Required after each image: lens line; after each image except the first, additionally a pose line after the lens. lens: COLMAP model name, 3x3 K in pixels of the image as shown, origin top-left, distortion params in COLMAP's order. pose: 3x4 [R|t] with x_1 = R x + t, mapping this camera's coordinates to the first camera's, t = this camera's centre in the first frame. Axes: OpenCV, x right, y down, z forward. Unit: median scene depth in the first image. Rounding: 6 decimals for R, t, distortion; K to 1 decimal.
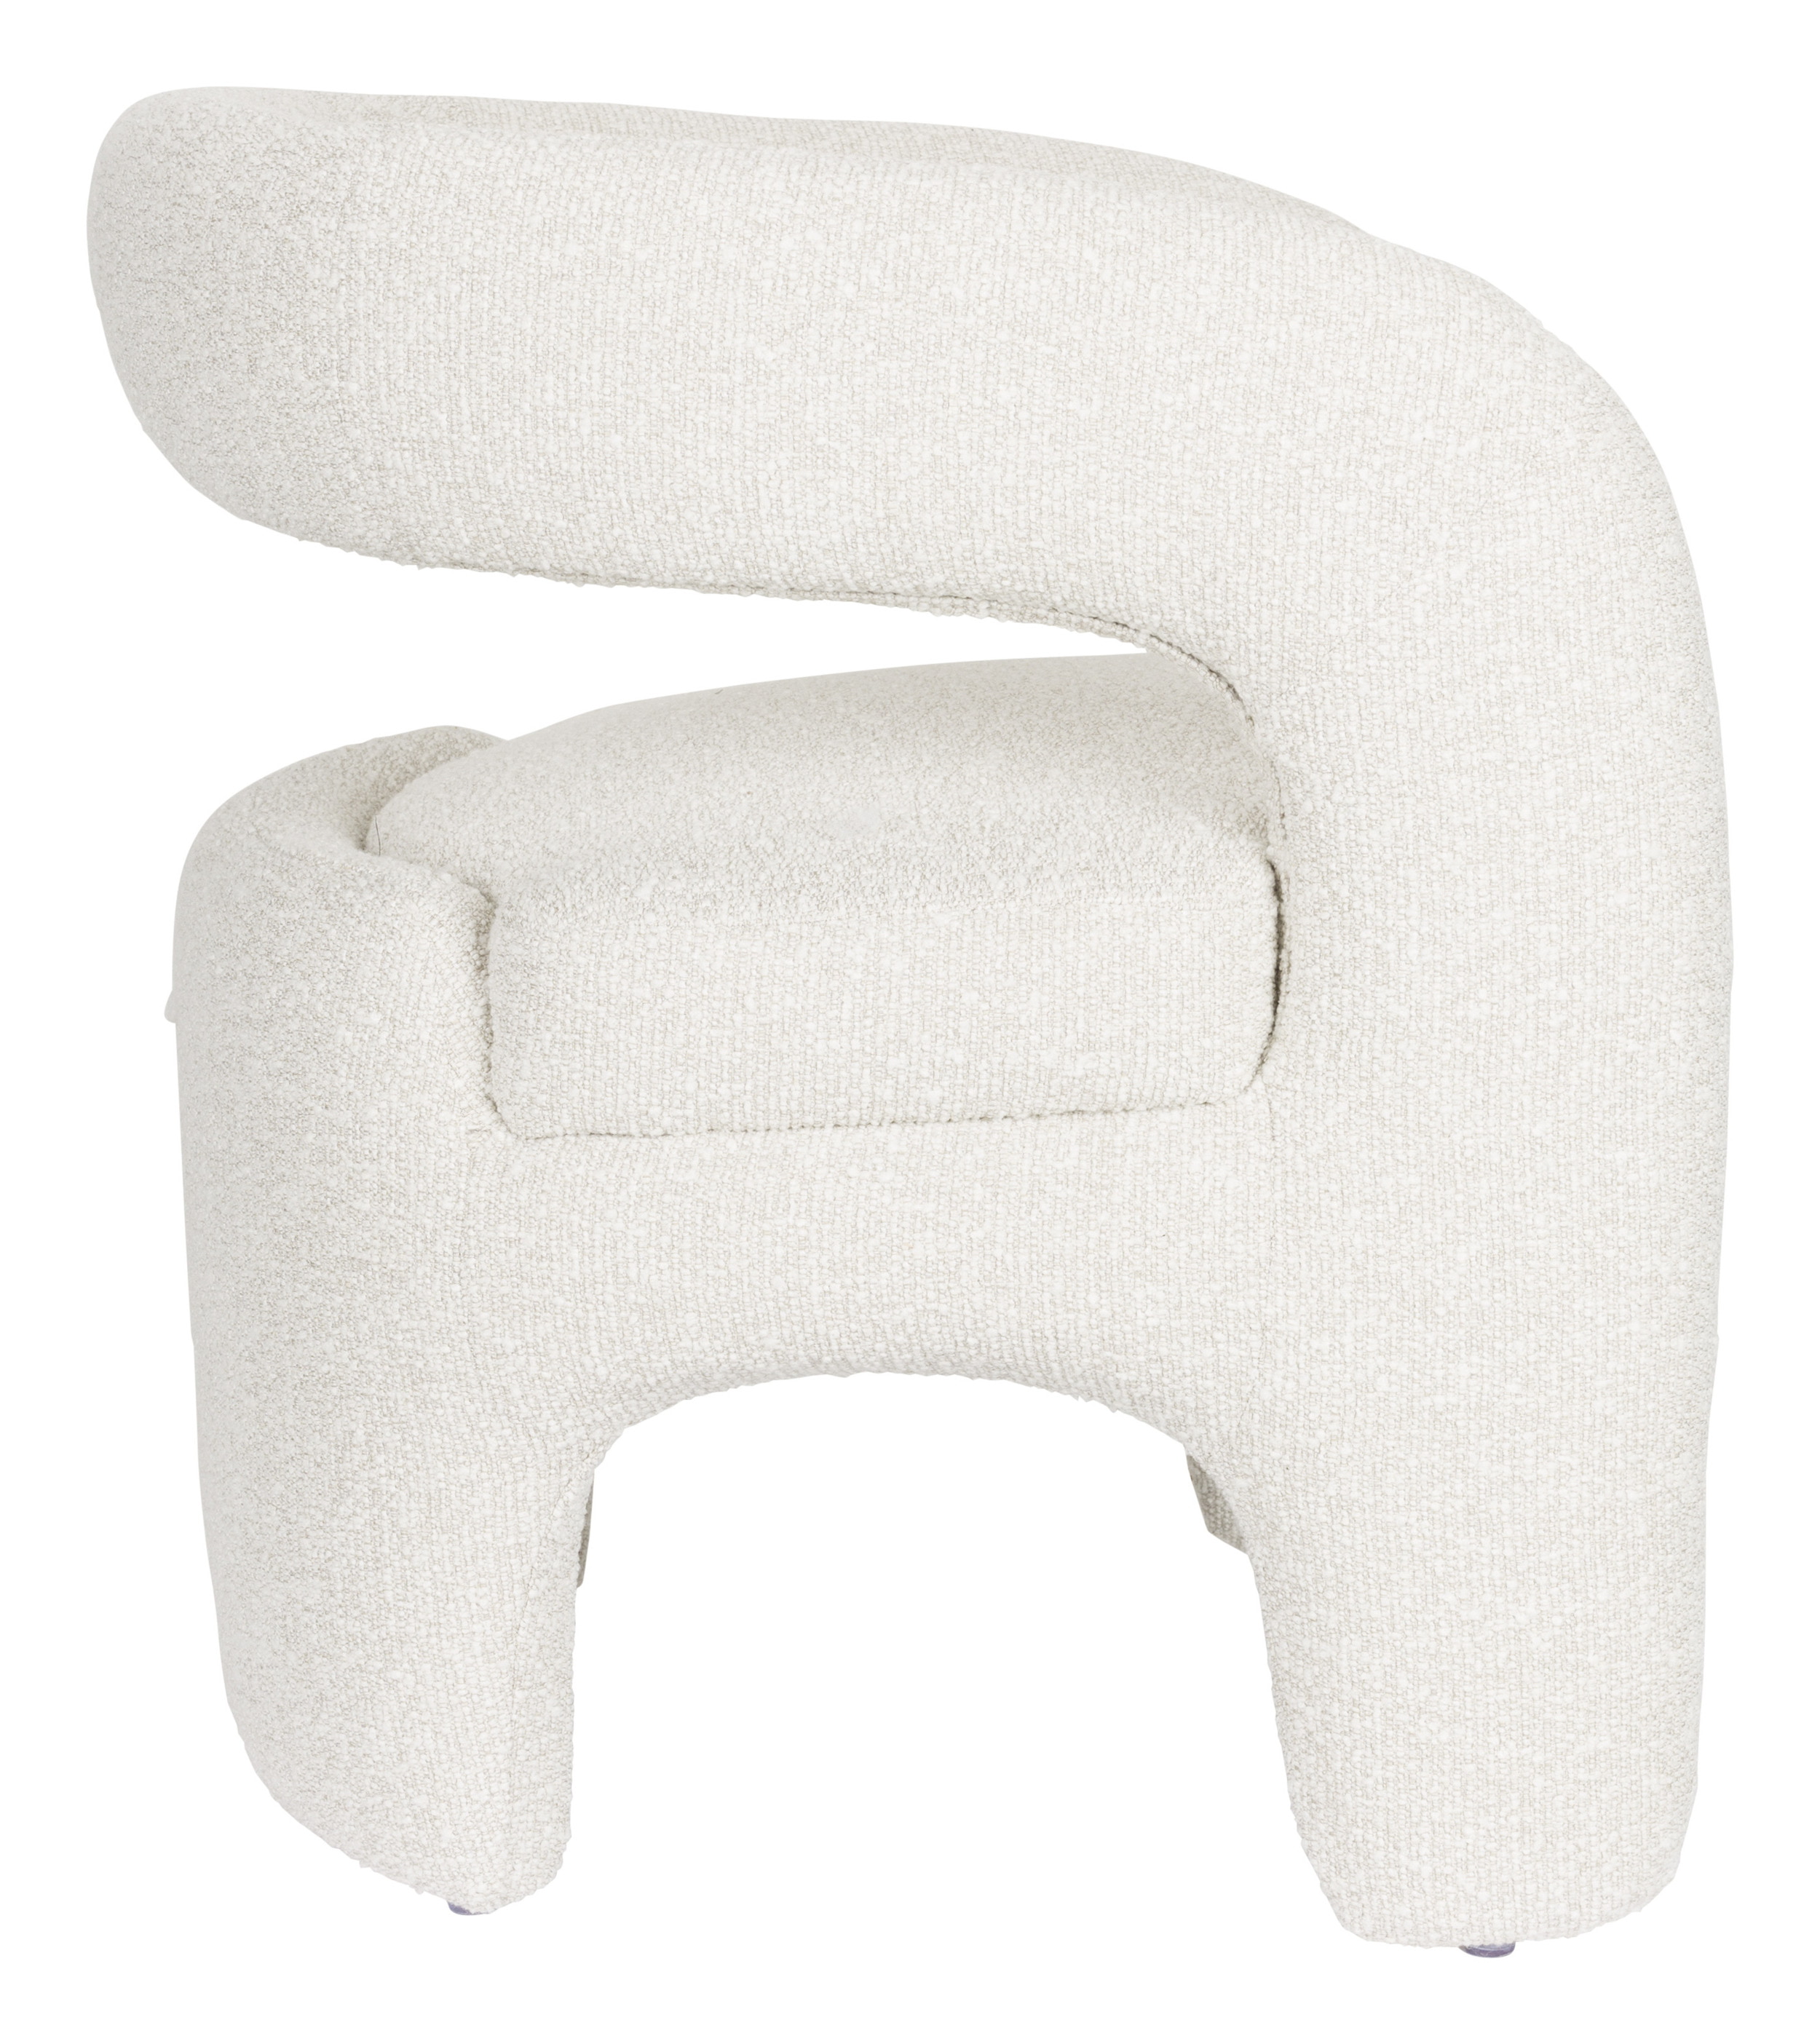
lens RADIAL K [[3044.4, 0, 910.0], [0, 3044.4, 1022.0], [0, 0, 1]] dist [0.011676, 0.048493]
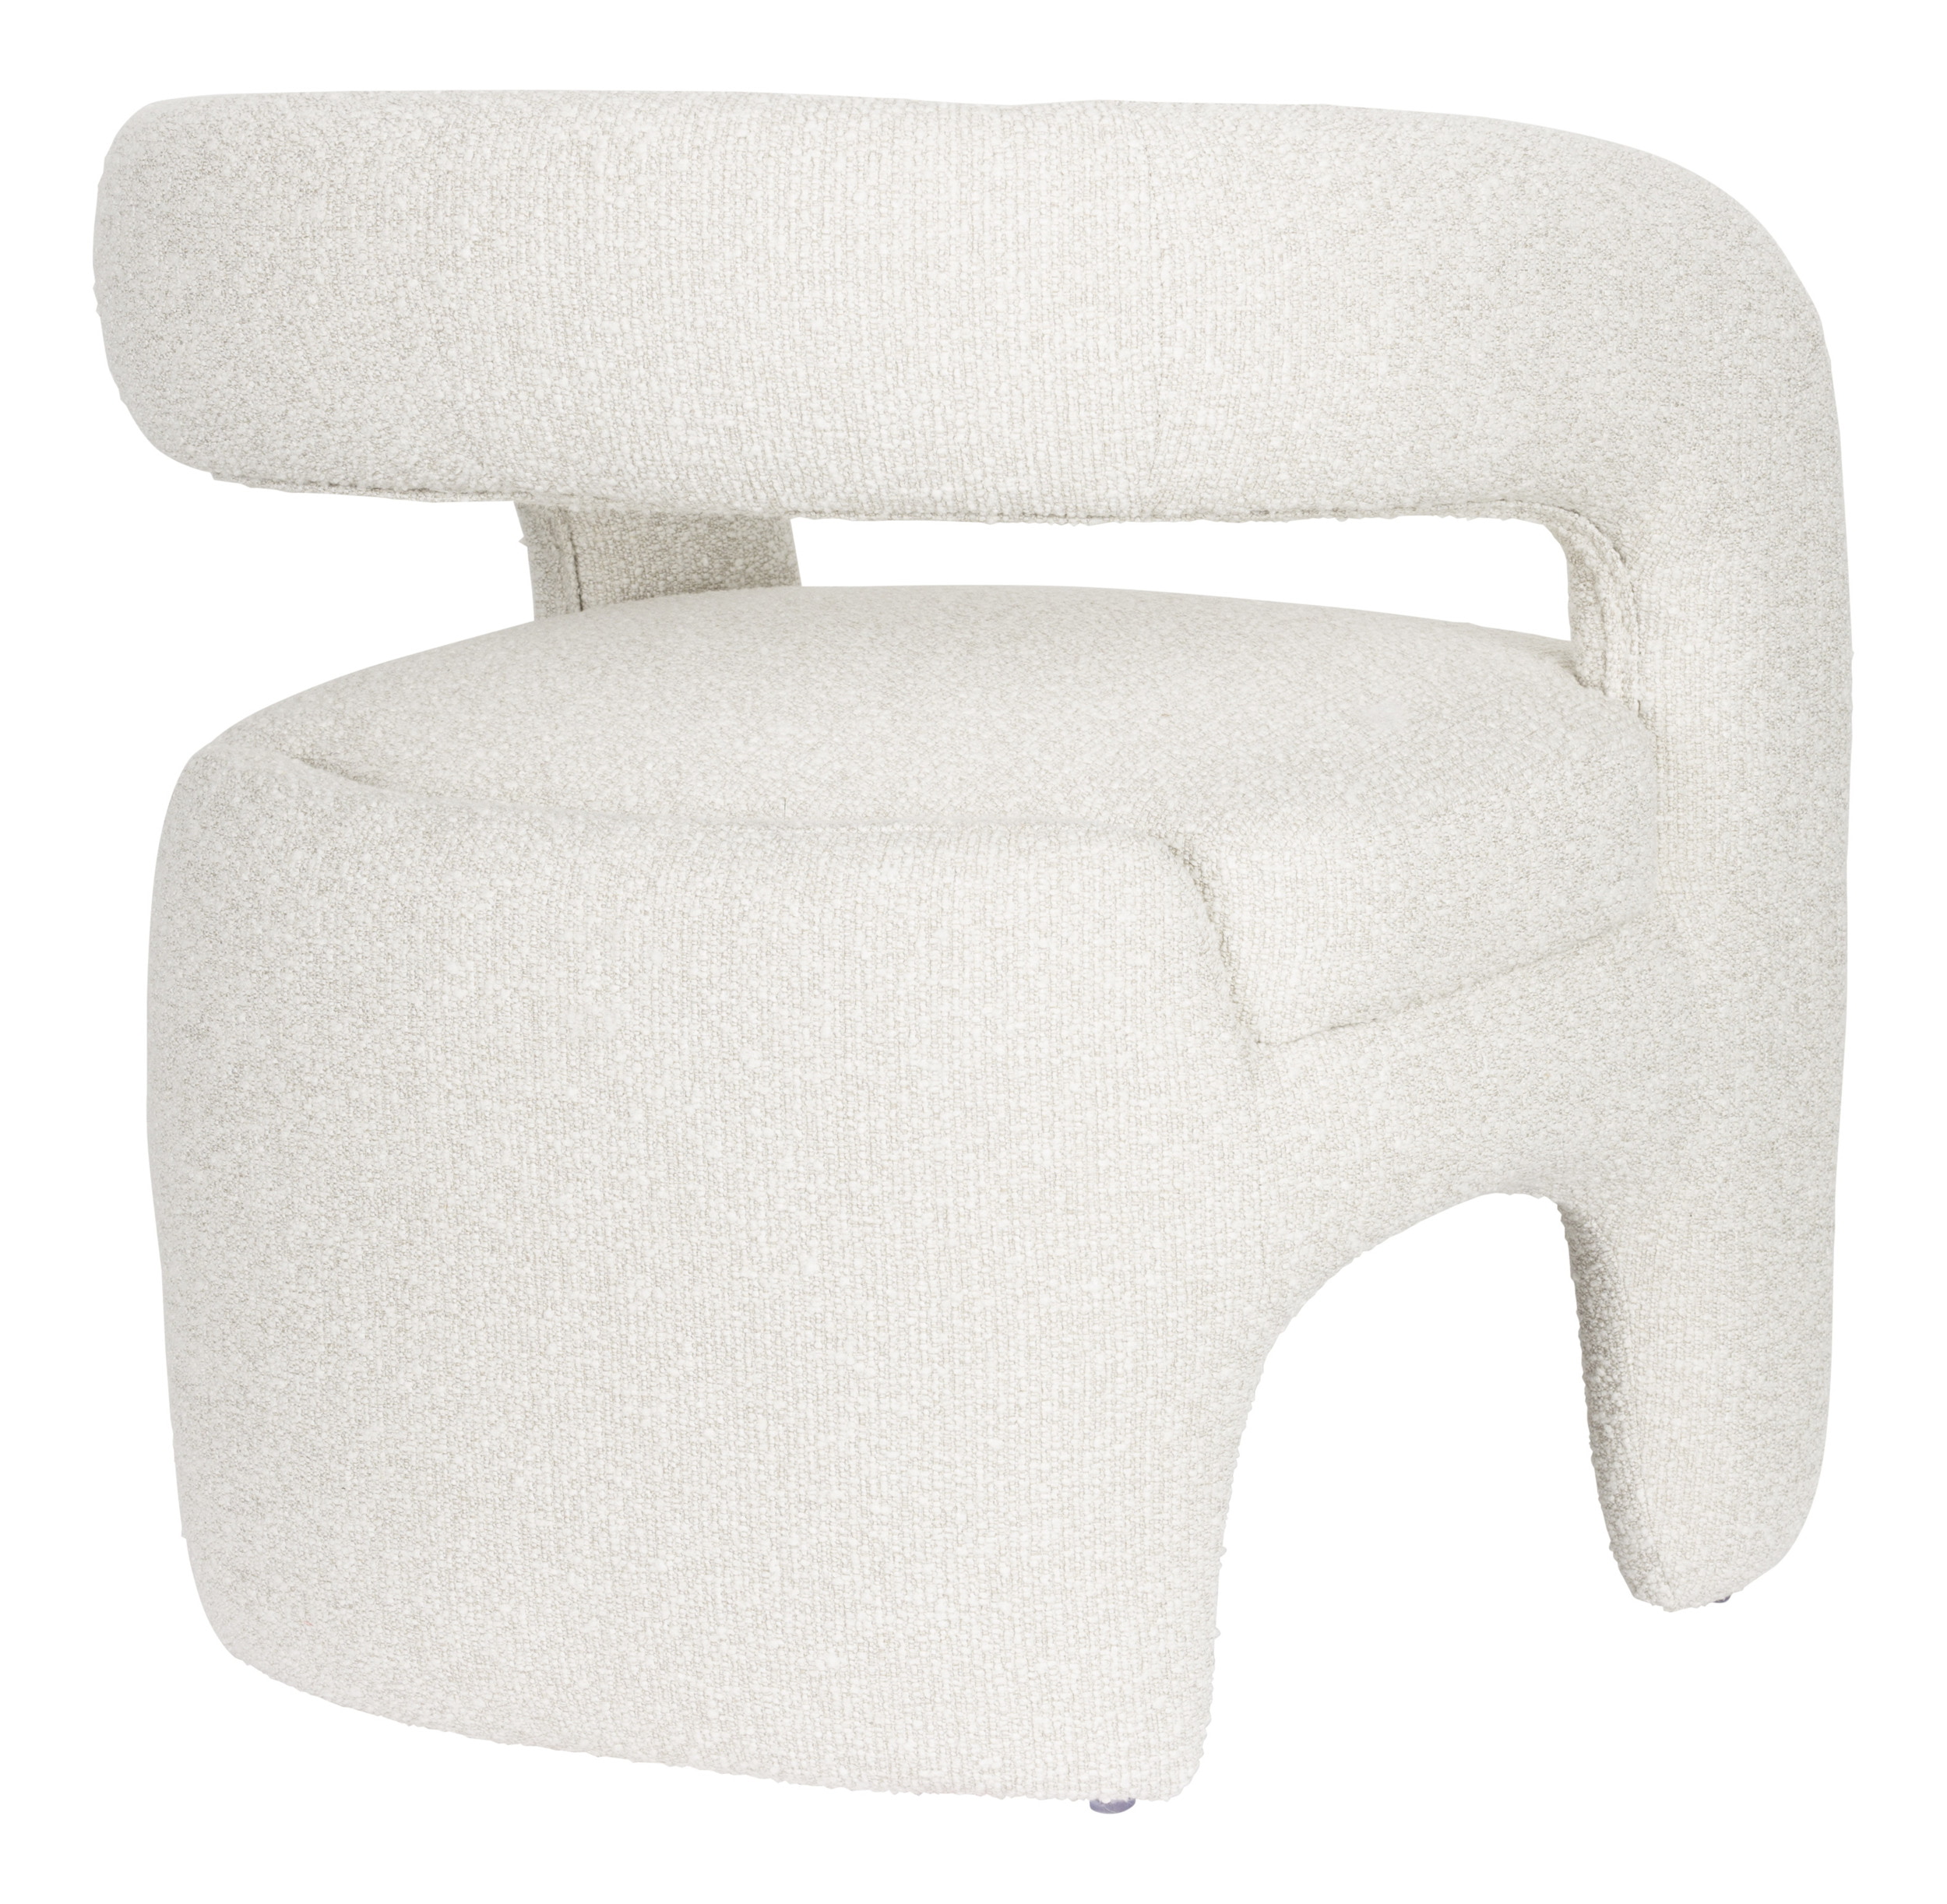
lens RADIAL K [[2898.4, 0, 973.5], [0, 2898.4, 952.0], [0, 0, 1]] dist [0.000226, 0.019407]
pose [[0.870043, -0.177942, 0.459741, -0.628279], [0.176895, 0.983165, 0.045765, -0.054406], [-0.460145, 0.041509, 0.886873, 0.136925]]
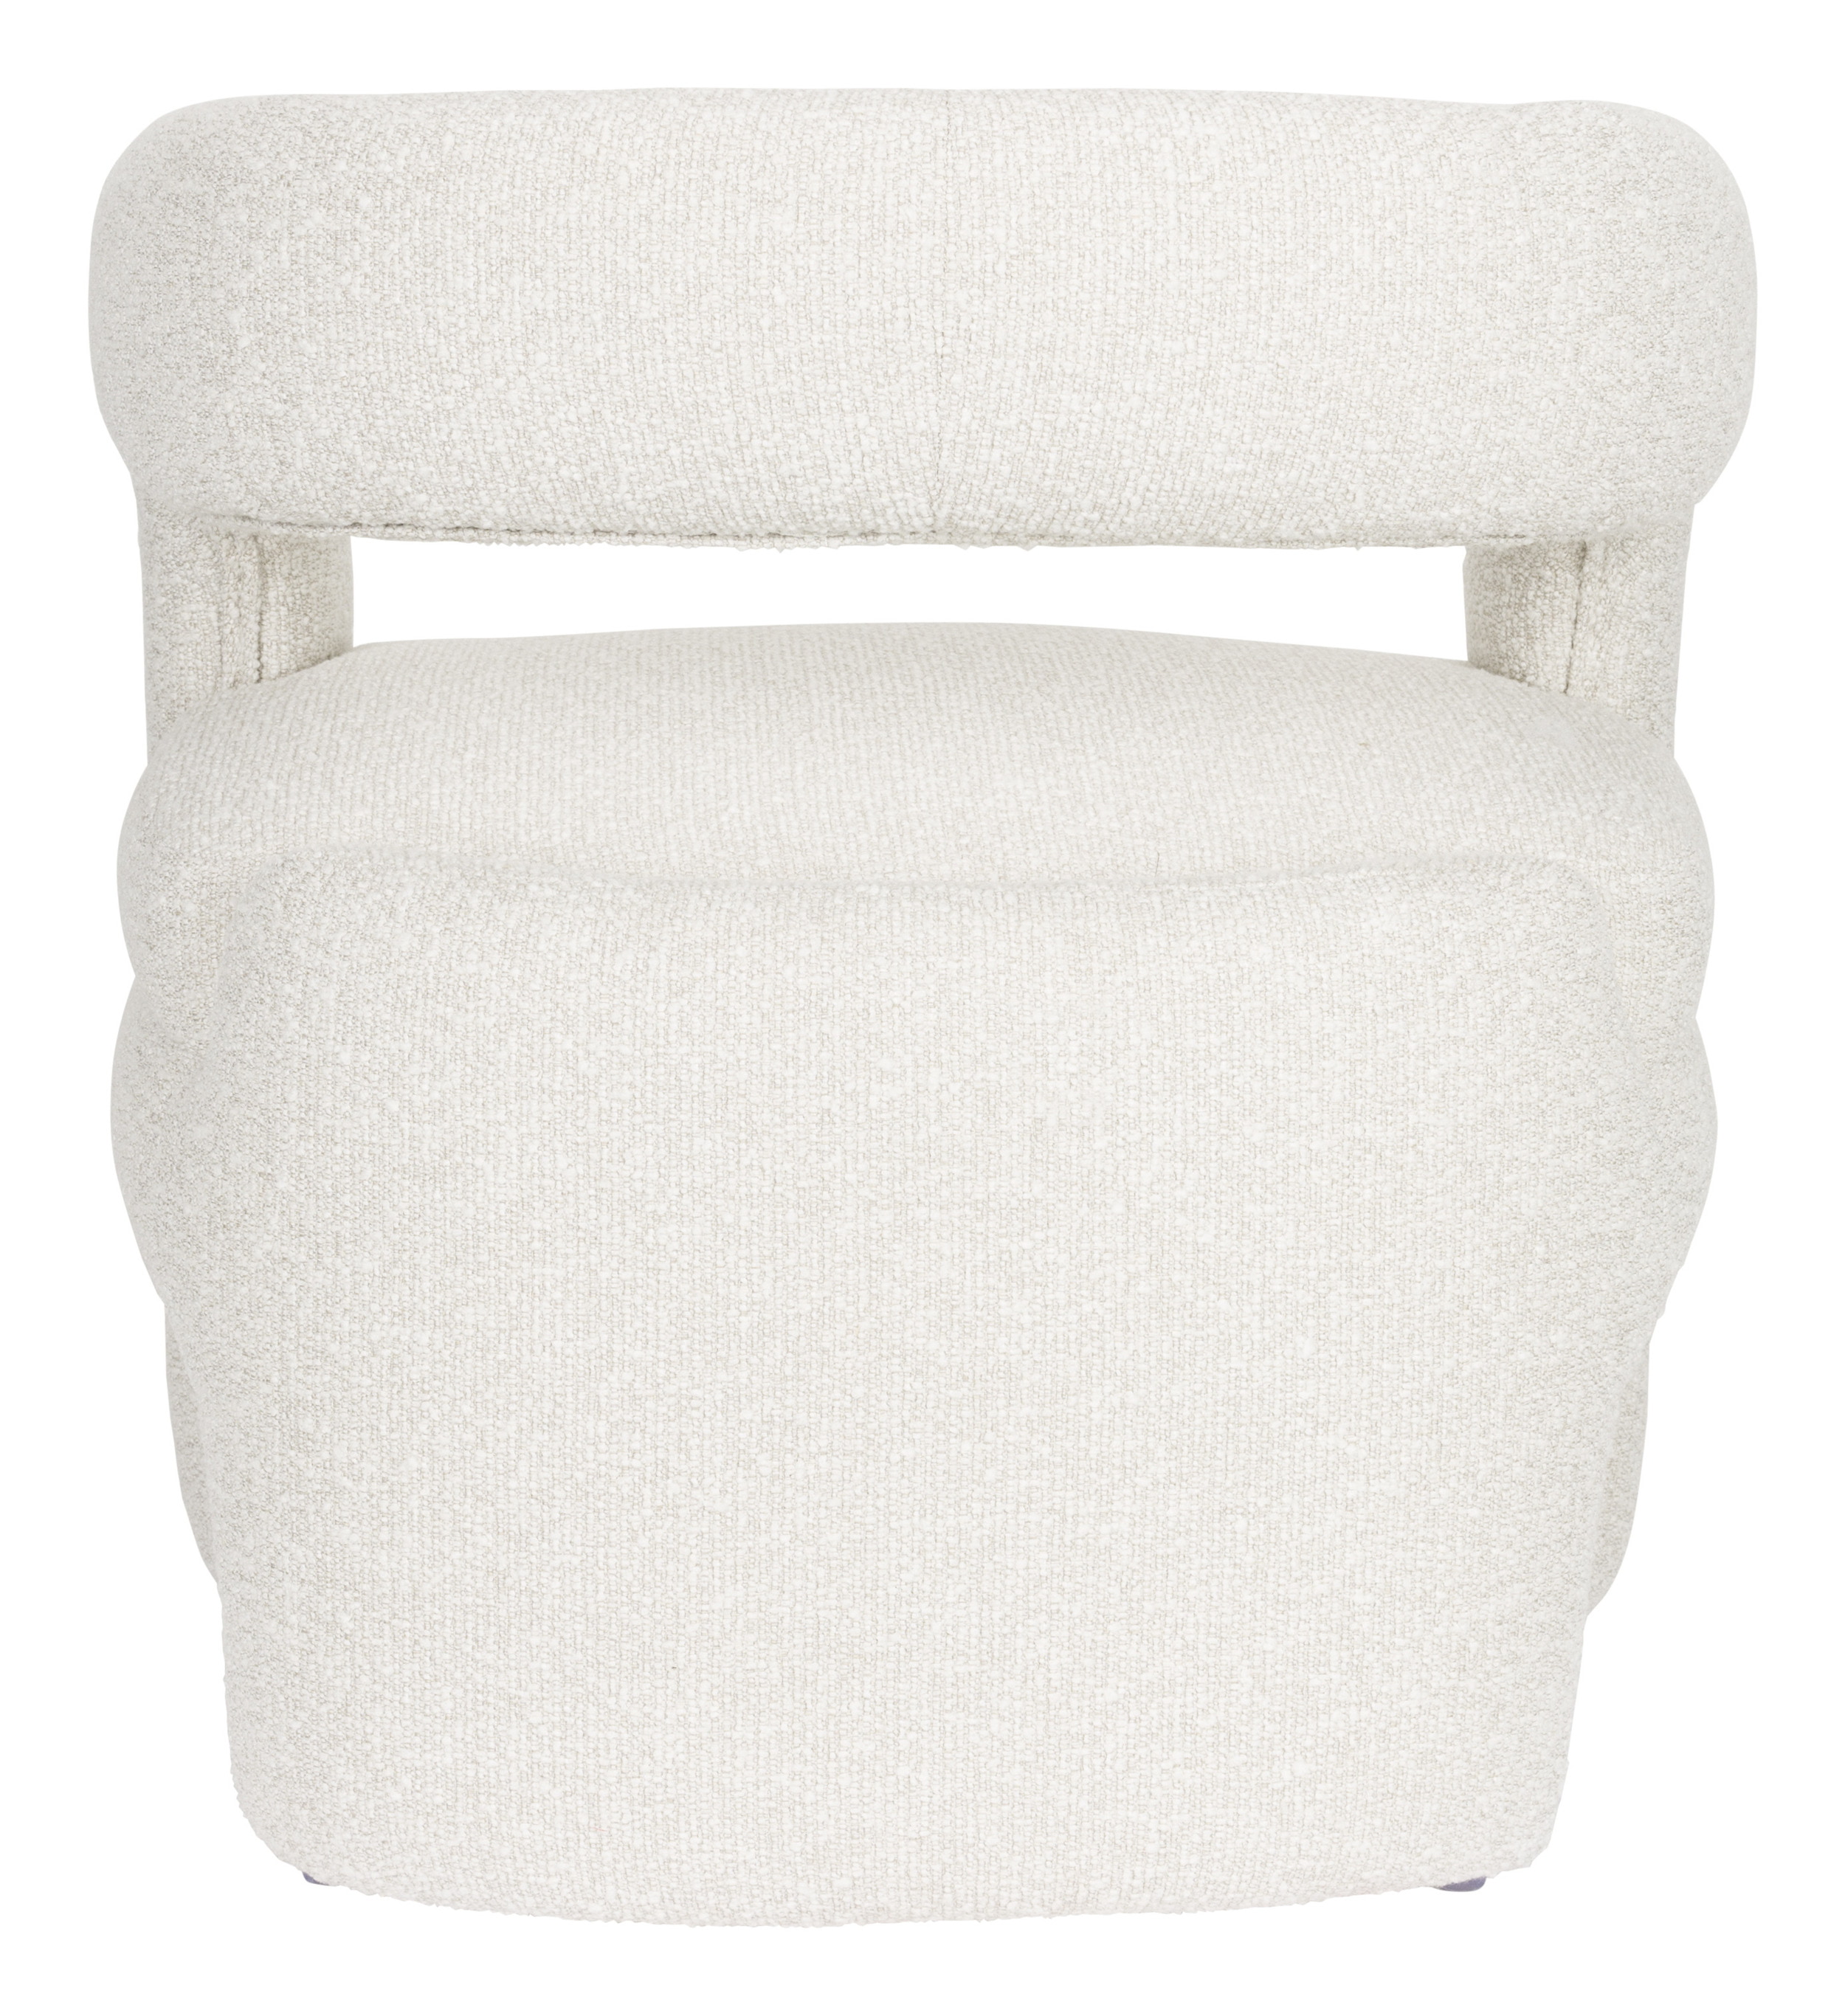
lens RADIAL K [[3113.4, 0, 922.5], [0, 3113.4, 1008.0], [0, 0, 1]] dist [0.000700, 0.005892]
pose [[0.678380, -0.242099, 0.693677, -0.961423], [0.235584, 0.965974, 0.106744, -0.146193], [-0.695917, 0.091006, 0.712332, 0.393309]]
